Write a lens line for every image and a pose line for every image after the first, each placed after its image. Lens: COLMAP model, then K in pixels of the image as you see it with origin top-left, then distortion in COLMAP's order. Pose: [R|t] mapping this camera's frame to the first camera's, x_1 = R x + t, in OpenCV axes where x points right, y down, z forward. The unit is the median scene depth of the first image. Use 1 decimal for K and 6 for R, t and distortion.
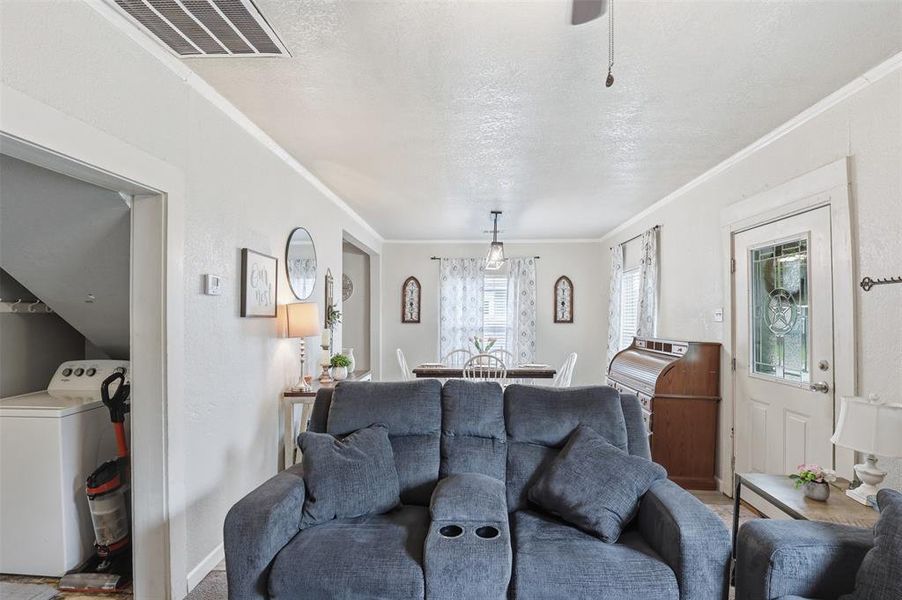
lens RADIAL K [[425.1, 0, 459.4], [0, 425.1, 306.4], [0, 0, 1]] dist [-0.030074, 0.001004]
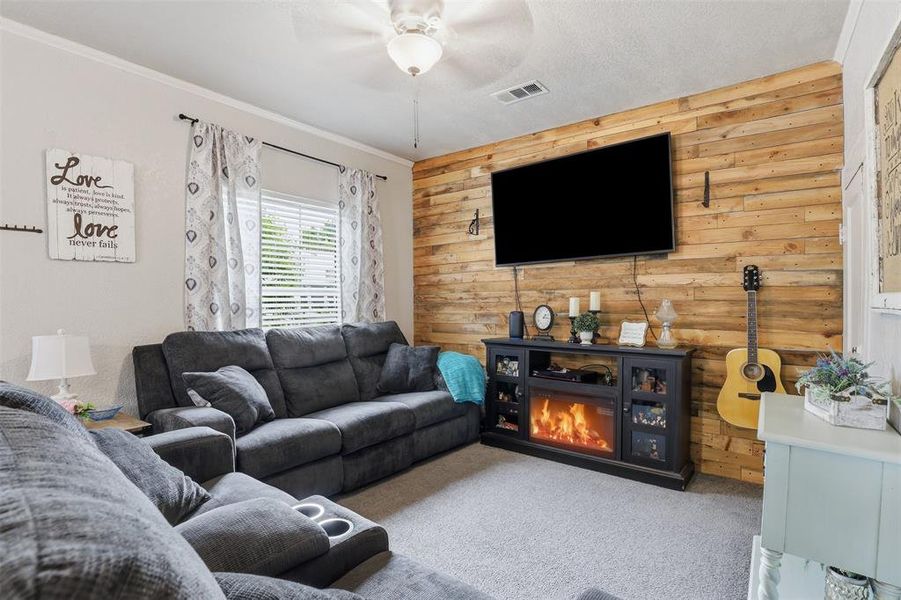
lens RADIAL K [[424.7, 0, 458.9], [0, 424.7, 306.4], [0, 0, 1]] dist [-0.030074, 0.001004]
pose [[-0.813046, -0.007197, 0.582155, -0.310311], [-0.003662, 0.999967, 0.007248, 0.078608], [-0.582188, 0.003761, -0.813046, 0.744214]]
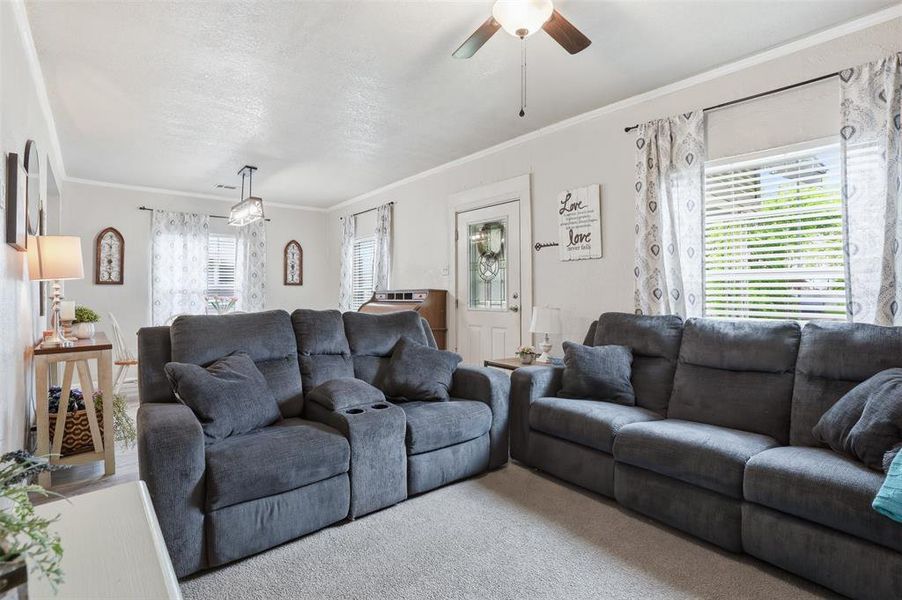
lens RADIAL K [[426.4, 0, 451.4], [0, 426.4, 290.9], [0, 0, 1]] dist [-0.033413, 0.001215]
pose [[0.740666, -0.001121, 0.671873, -0.344362], [-0.008084, 0.999911, 0.010580, 0.078414], [-0.671825, -0.013268, 0.740591, -0.074032]]
